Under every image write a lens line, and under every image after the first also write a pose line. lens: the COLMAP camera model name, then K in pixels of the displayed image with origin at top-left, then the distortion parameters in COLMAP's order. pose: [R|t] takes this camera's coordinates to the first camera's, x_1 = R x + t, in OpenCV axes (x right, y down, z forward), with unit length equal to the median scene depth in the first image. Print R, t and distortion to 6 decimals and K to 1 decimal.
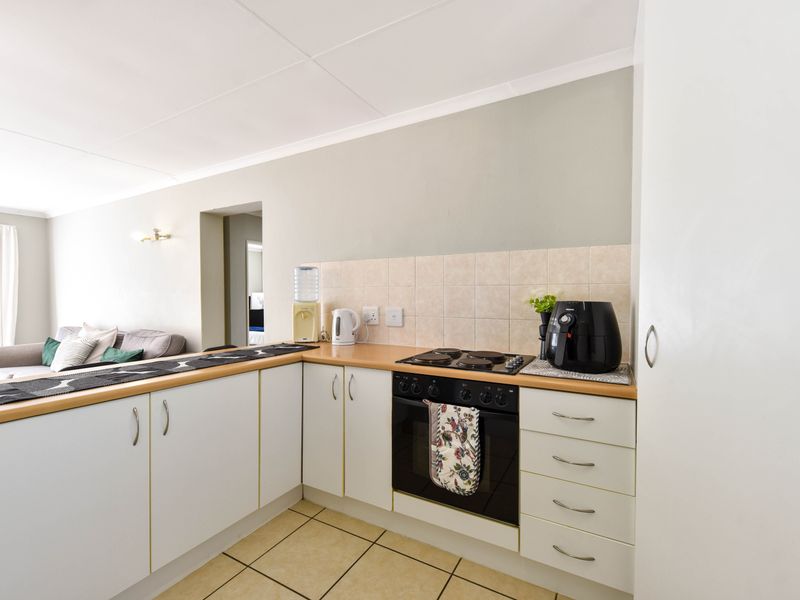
lens RADIAL K [[361.3, 0, 399.6], [0, 361.3, 299.9], [0, 0, 1]] dist [0.012637, -0.000470]
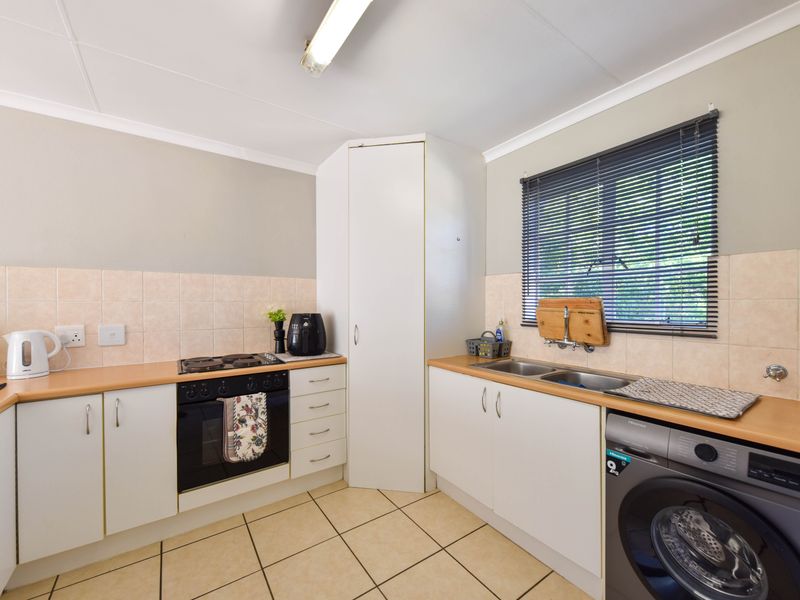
lens RADIAL K [[340.6, 0, 400.9], [0, 340.6, 302.8], [0, 0, 1]] dist [0.014519, -0.000161]
pose [[0.419461, -0.000571, 0.907773, -0.681286], [0.011986, 0.999916, -0.004910, -0.029288], [-0.907694, 0.012940, 0.419433, -0.036066]]
